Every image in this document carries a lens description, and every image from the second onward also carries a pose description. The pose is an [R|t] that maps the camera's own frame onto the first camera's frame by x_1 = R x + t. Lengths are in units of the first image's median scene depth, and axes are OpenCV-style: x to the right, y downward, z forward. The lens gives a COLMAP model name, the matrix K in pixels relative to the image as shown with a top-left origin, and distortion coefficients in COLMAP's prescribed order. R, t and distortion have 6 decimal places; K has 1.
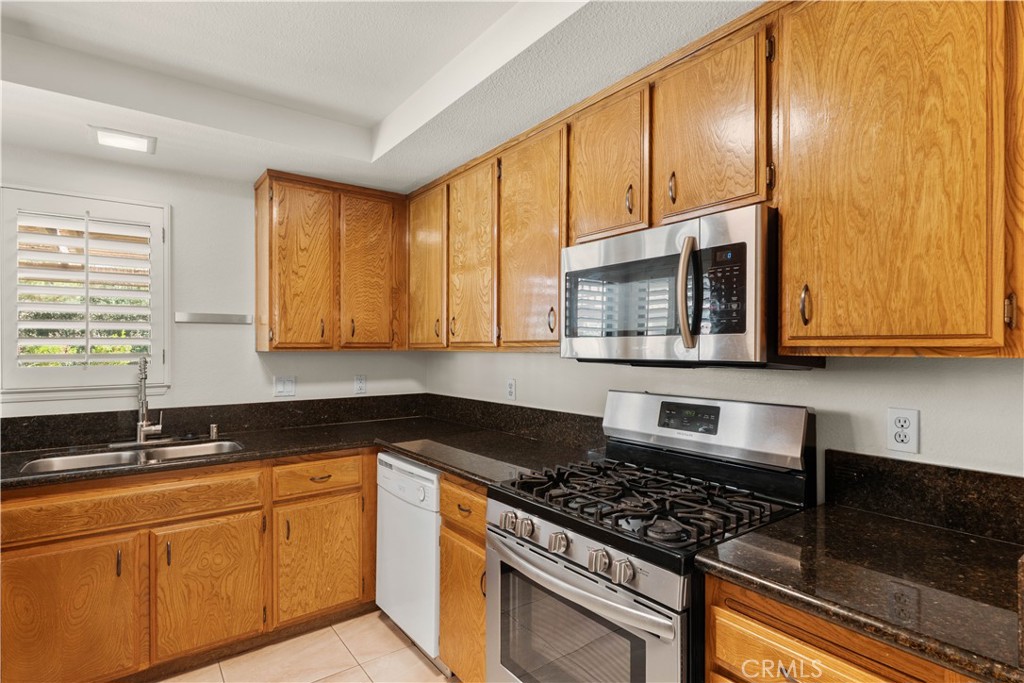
lens RADIAL K [[525.0, 0, 509.5], [0, 525.0, 346.0], [0, 0, 1]] dist [-0.005507, 0.000292]
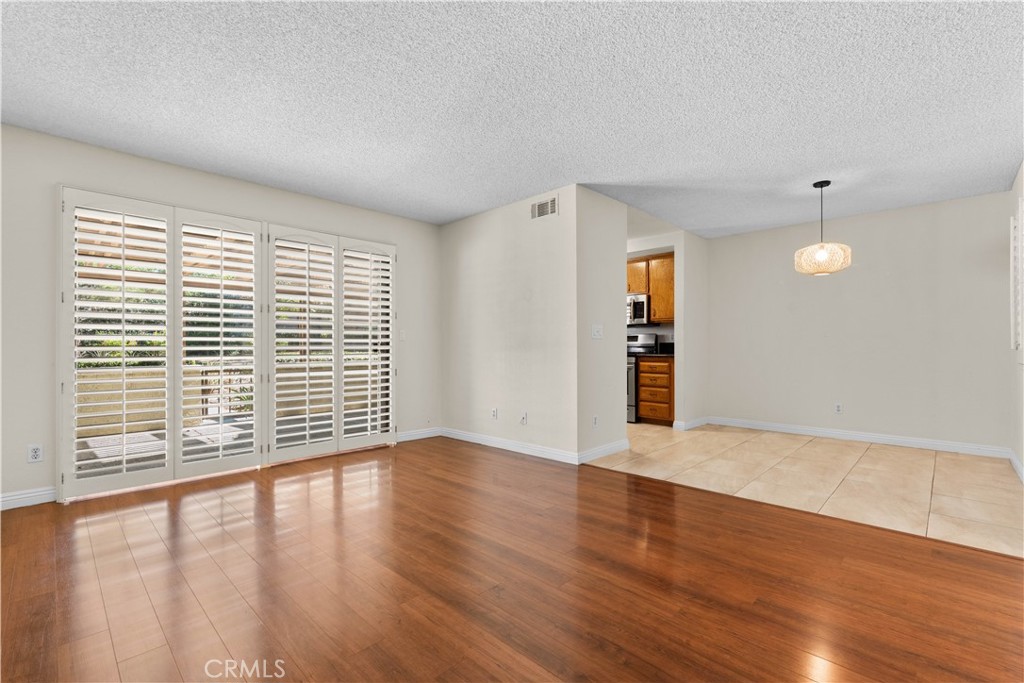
lens RADIAL K [[447.2, 0, 514.7], [0, 447.2, 344.6], [0, 0, 1]] dist [-0.005262, -0.000393]
pose [[0.986873, -0.004137, 0.161442, -0.831016], [0.005190, 0.999968, -0.006101, 0.138597], [-0.161412, 0.006858, 0.986863, -1.715257]]
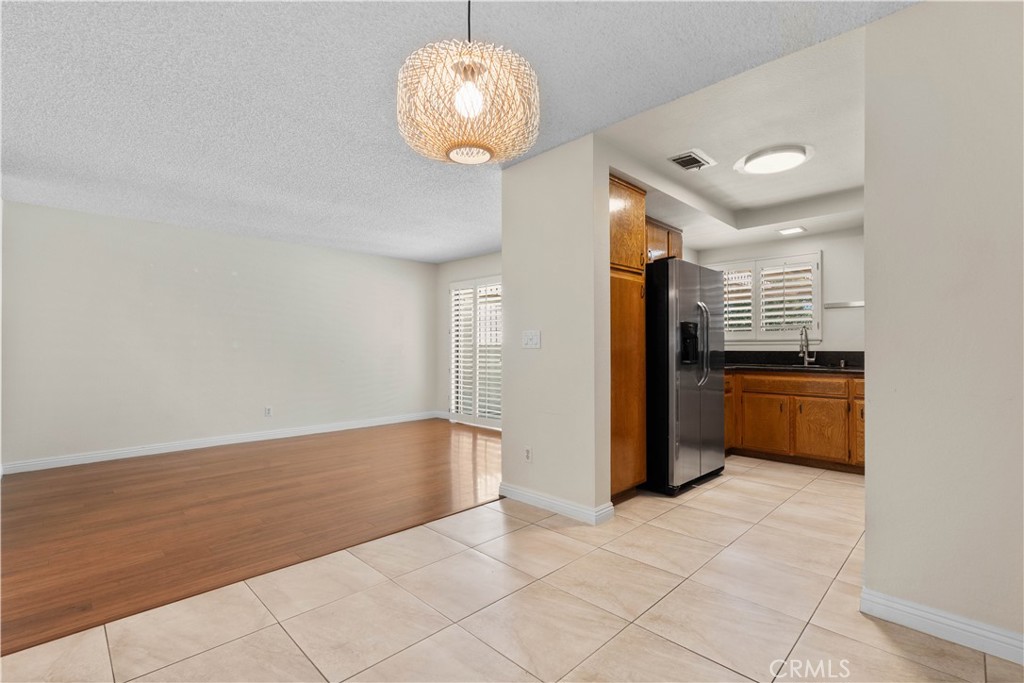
lens RADIAL K [[463.8, 0, 517.1], [0, 463.8, 346.5], [0, 0, 1]] dist [-0.001253, -0.000168]
pose [[0.147773, -0.008863, -0.988982, 0.948115], [0.000476, 0.999960, -0.008890, 0.116158], [0.989021, 0.000843, 0.147771, -0.426030]]
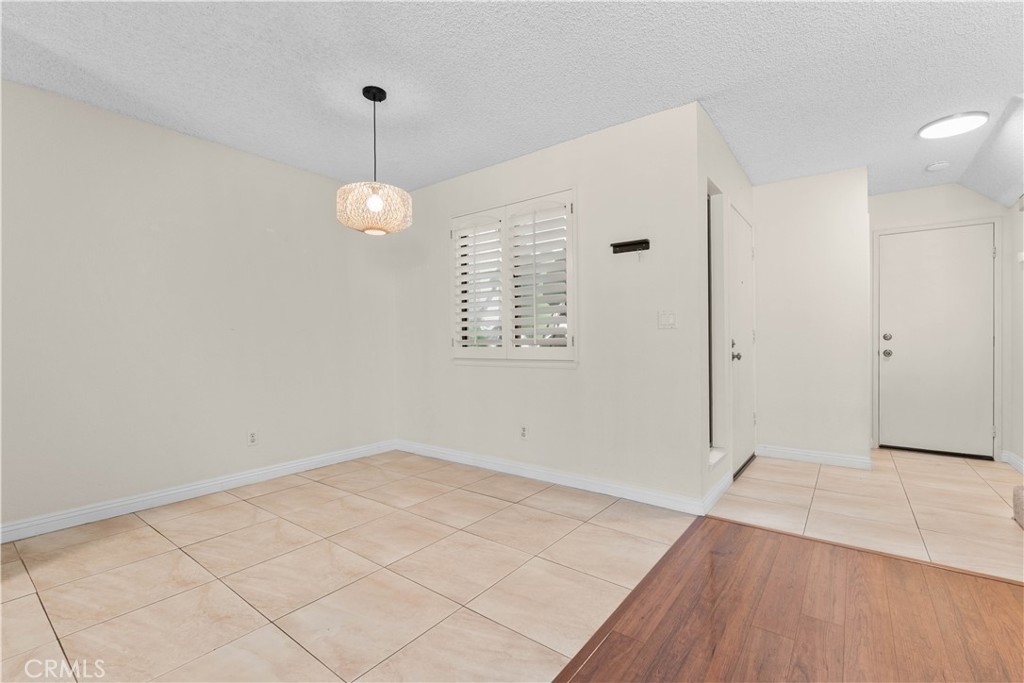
lens RADIAL K [[447.2, 0, 514.7], [0, 447.2, 344.6], [0, 0, 1]] dist [-0.005262, -0.000393]
pose [[-0.277810, -0.004514, 0.960625, -0.586989], [0.008426, 0.999939, 0.007136, 0.138277], [-0.960599, 0.010077, -0.277755, -0.421180]]
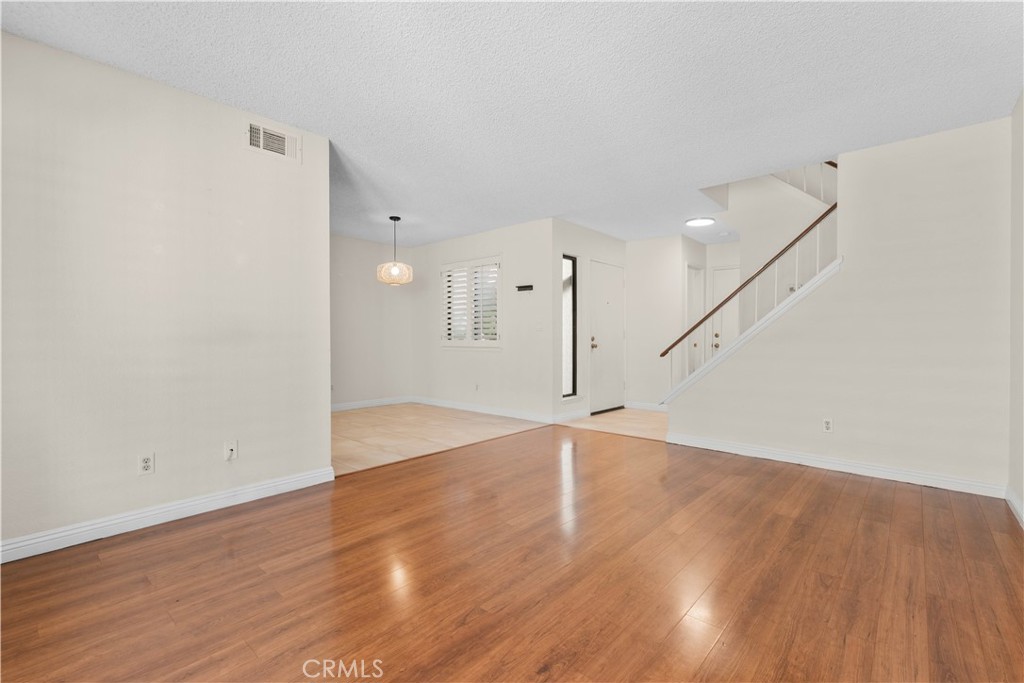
lens RADIAL K [[451.2, 0, 513.5], [0, 451.2, 336.8], [0, 0, 1]] dist [-0.000250, -0.000040]
pose [[-0.196557, -0.000041, 0.980492, -1.698600], [0.002152, 0.999998, 0.000473, 0.137220], [-0.980490, 0.002203, -0.196557, -0.527387]]
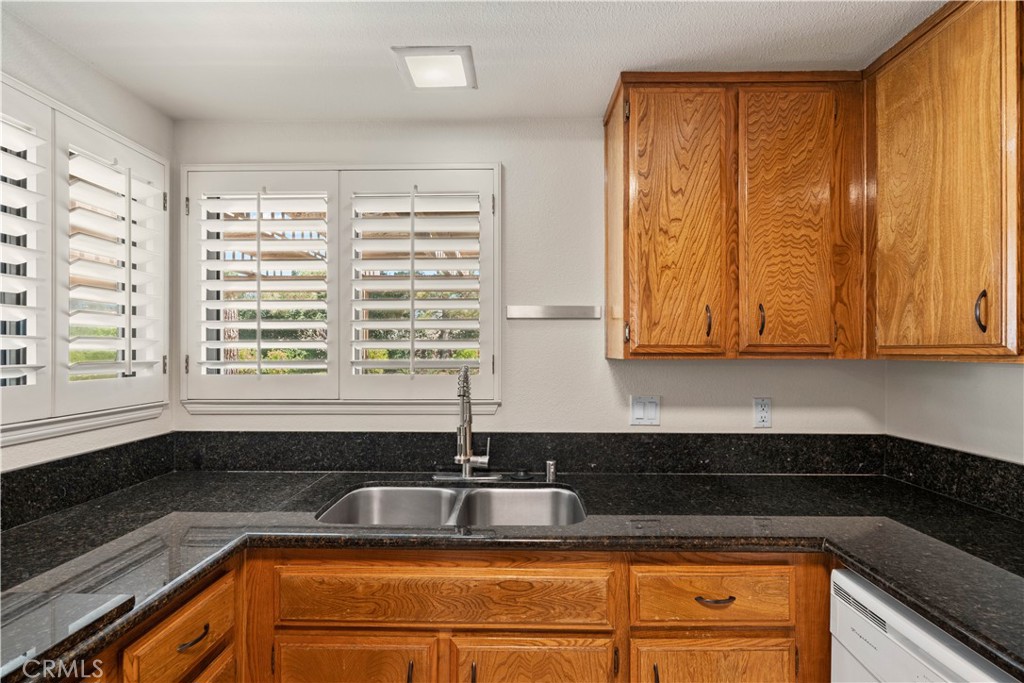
lens RADIAL K [[479.1, 0, 509.2], [0, 479.1, 345.5], [0, 0, 1]] dist [-0.001401, -0.000057]
pose [[0.790171, -0.001415, -0.612884, -0.215308], [-0.001980, 0.999986, -0.004861, -0.003388], [0.612883, 0.005055, 0.790158, 0.461866]]
